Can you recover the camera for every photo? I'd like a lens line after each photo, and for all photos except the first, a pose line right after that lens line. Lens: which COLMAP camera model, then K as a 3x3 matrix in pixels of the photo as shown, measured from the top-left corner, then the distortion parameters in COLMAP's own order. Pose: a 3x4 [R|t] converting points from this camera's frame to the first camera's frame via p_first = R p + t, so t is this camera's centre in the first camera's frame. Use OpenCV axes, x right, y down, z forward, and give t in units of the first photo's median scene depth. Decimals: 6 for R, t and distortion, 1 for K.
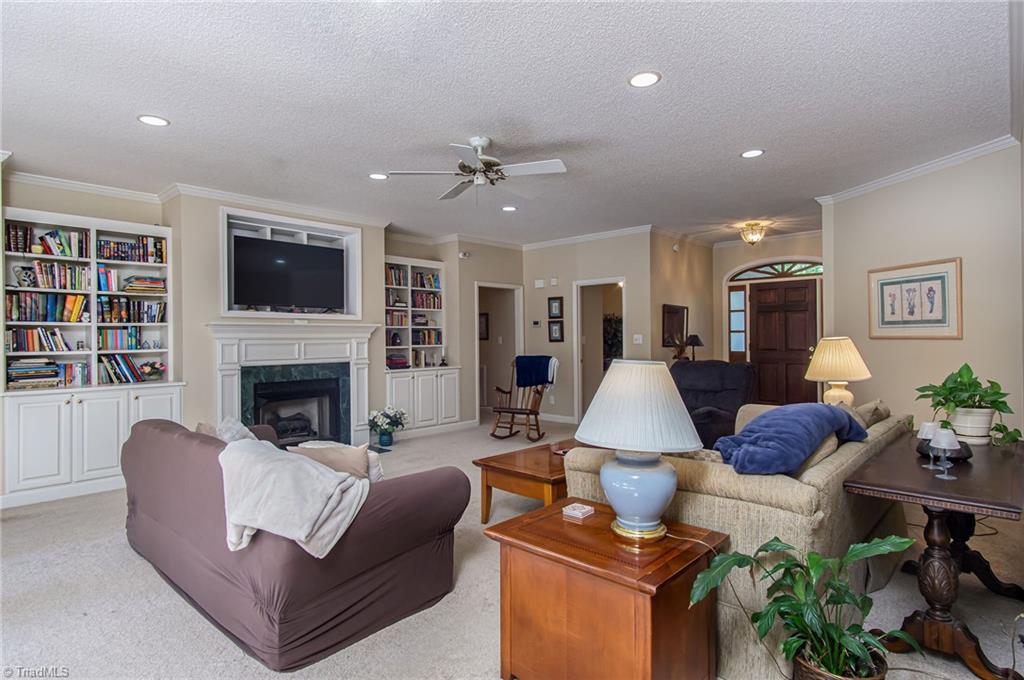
lens RADIAL K [[543.0, 0, 513.8], [0, 543.0, 333.5], [0, 0, 1]] dist [0.001916, -0.000182]
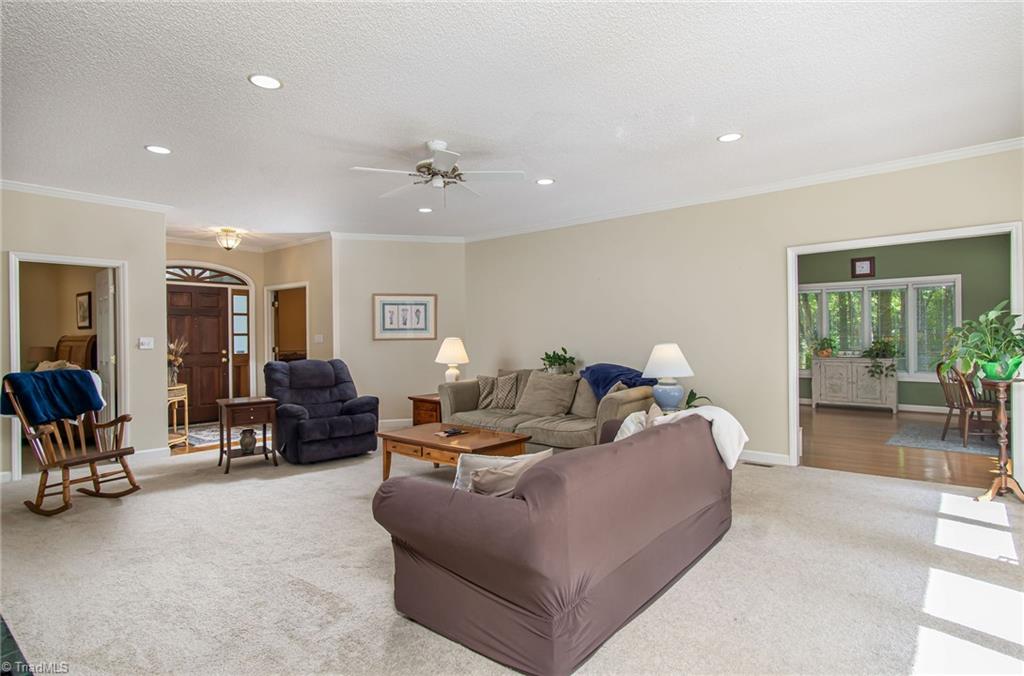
lens RADIAL K [[546.0, 0, 512.2], [0, 546.0, 338.9], [0, 0, 1]] dist [0.000892, -0.000002]
pose [[-0.047610, 0.001340, 0.998865, -0.868902], [0.002934, 0.999995, -0.001202, 0.009891], [-0.998862, 0.002874, -0.047613, 0.720484]]
